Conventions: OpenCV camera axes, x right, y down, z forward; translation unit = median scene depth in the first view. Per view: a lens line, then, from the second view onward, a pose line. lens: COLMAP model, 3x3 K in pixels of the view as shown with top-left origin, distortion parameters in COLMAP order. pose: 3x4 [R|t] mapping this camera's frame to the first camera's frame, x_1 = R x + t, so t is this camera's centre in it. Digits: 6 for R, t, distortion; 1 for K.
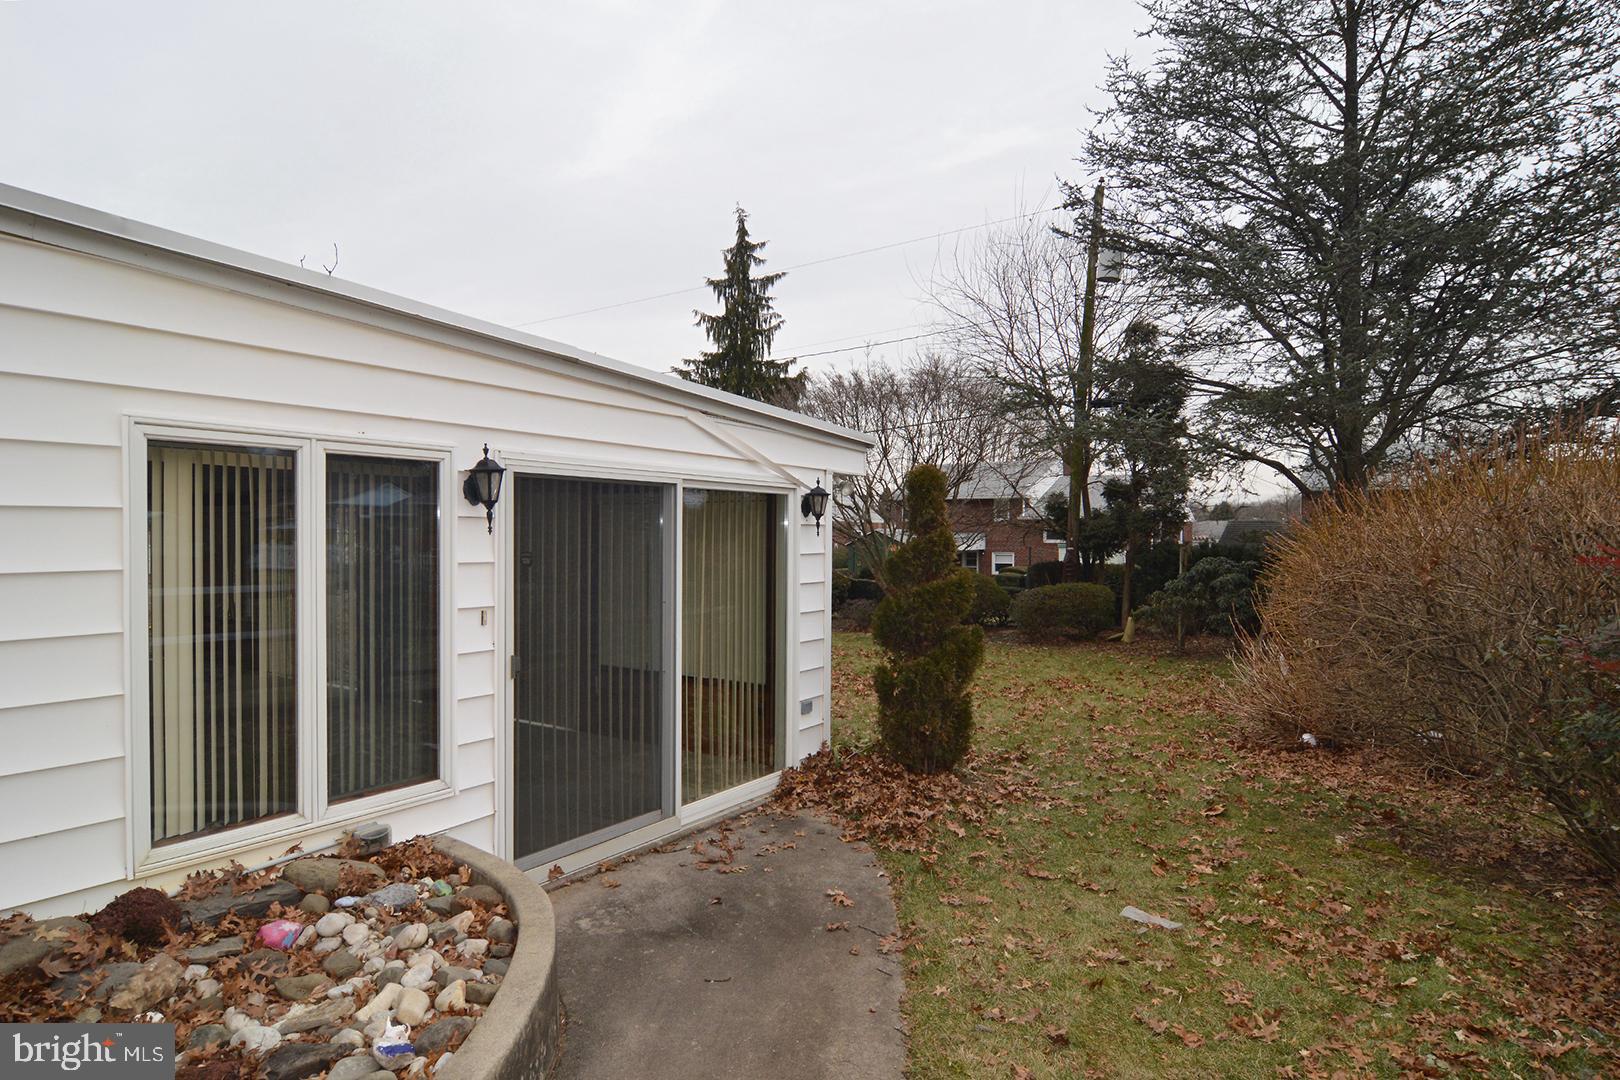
lens RADIAL K [[892.9, 0, 819.4], [0, 892.9, 544.8], [0, 0, 1]] dist [-0.014478, -0.000068]
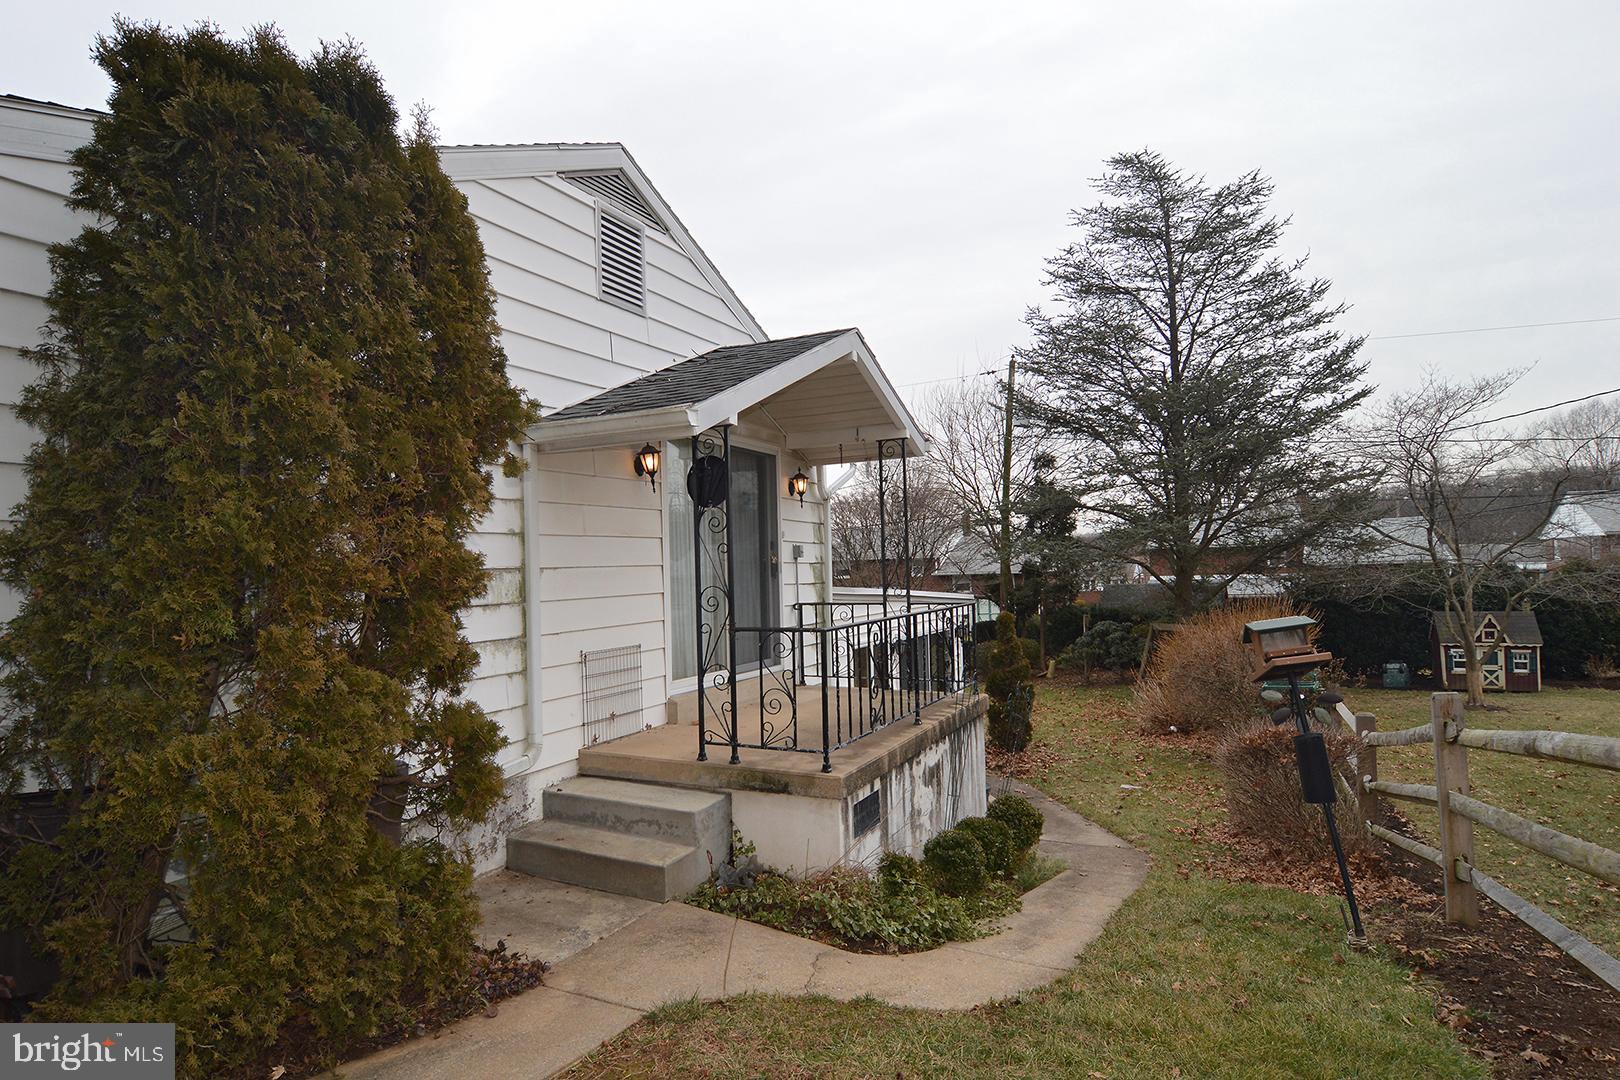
lens RADIAL K [[892.9, 0, 802.6], [0, 892.9, 539.2], [0, 0, 1]] dist [-0.014478, -0.000068]
pose [[0.990538, -0.029069, 0.134125, -0.199863], [0.034791, 0.998573, -0.040516, -0.058642], [-0.132755, 0.044799, 0.990136, -0.336169]]
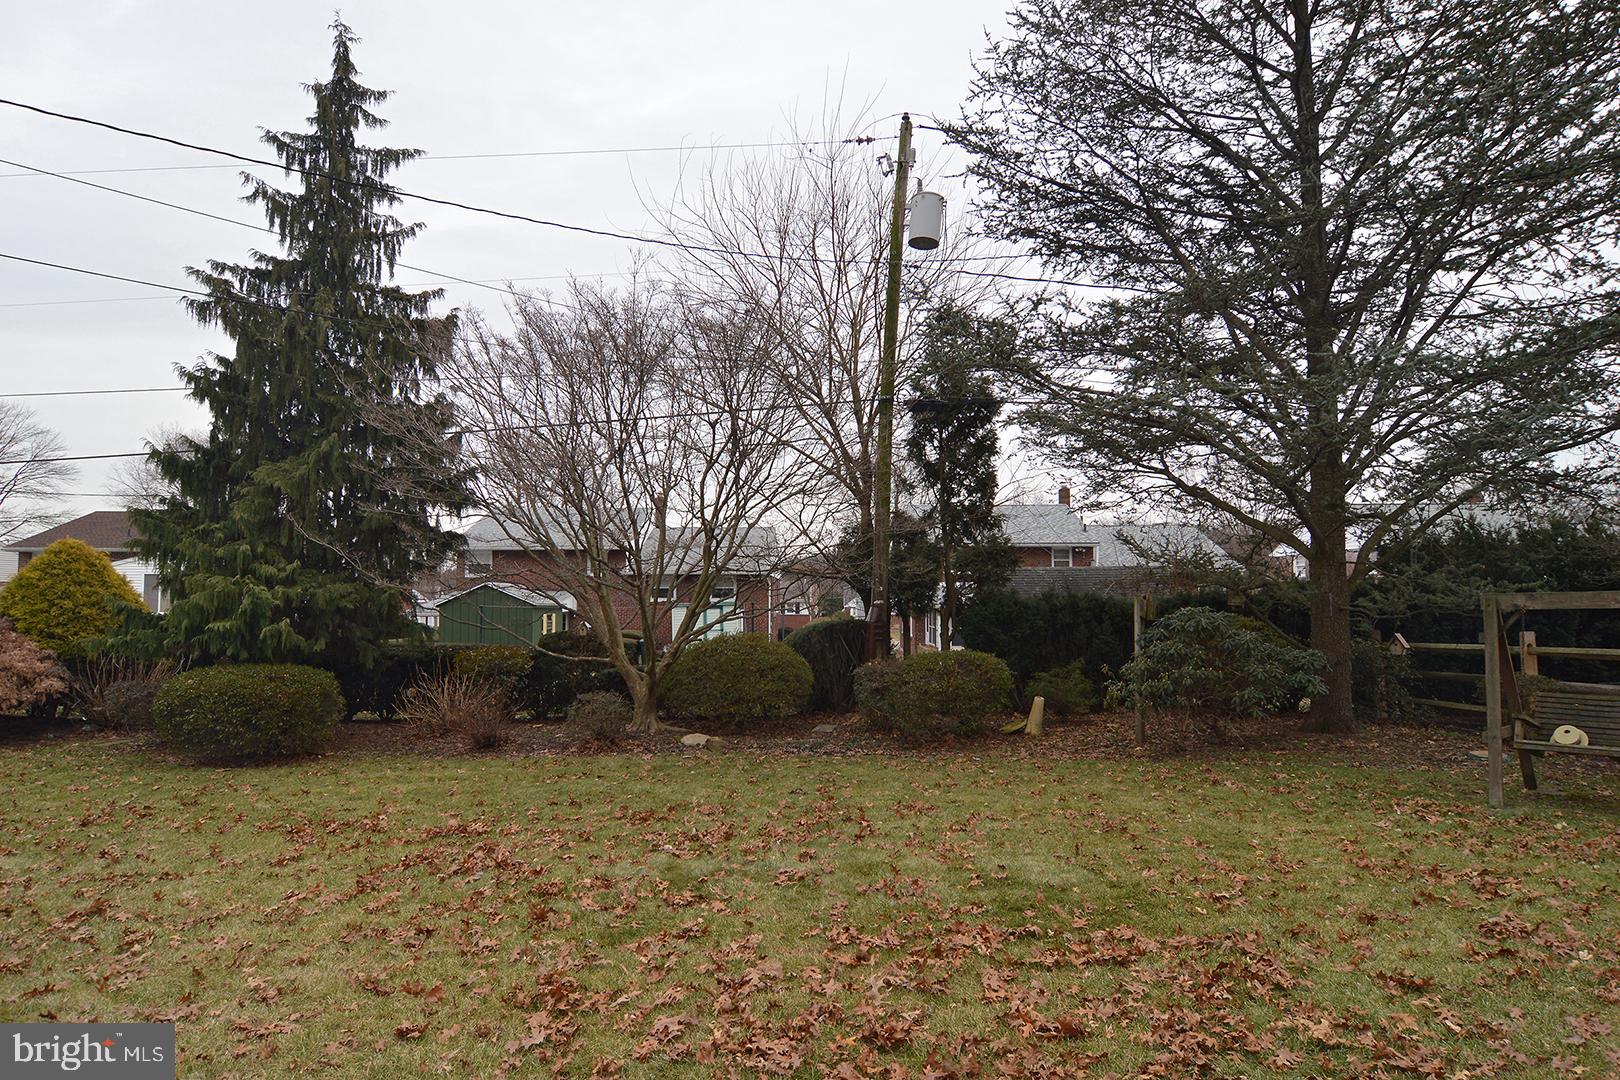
lens RADIAL K [[892.9, 0, 813.4], [0, 892.9, 547.8], [0, 0, 1]] dist [-0.014478, -0.000068]
pose [[0.841227, 0.026008, 0.540055, -0.142724], [-0.001475, 0.998949, -0.045810, -0.007764], [-0.540679, 0.037740, 0.840382, 0.382886]]
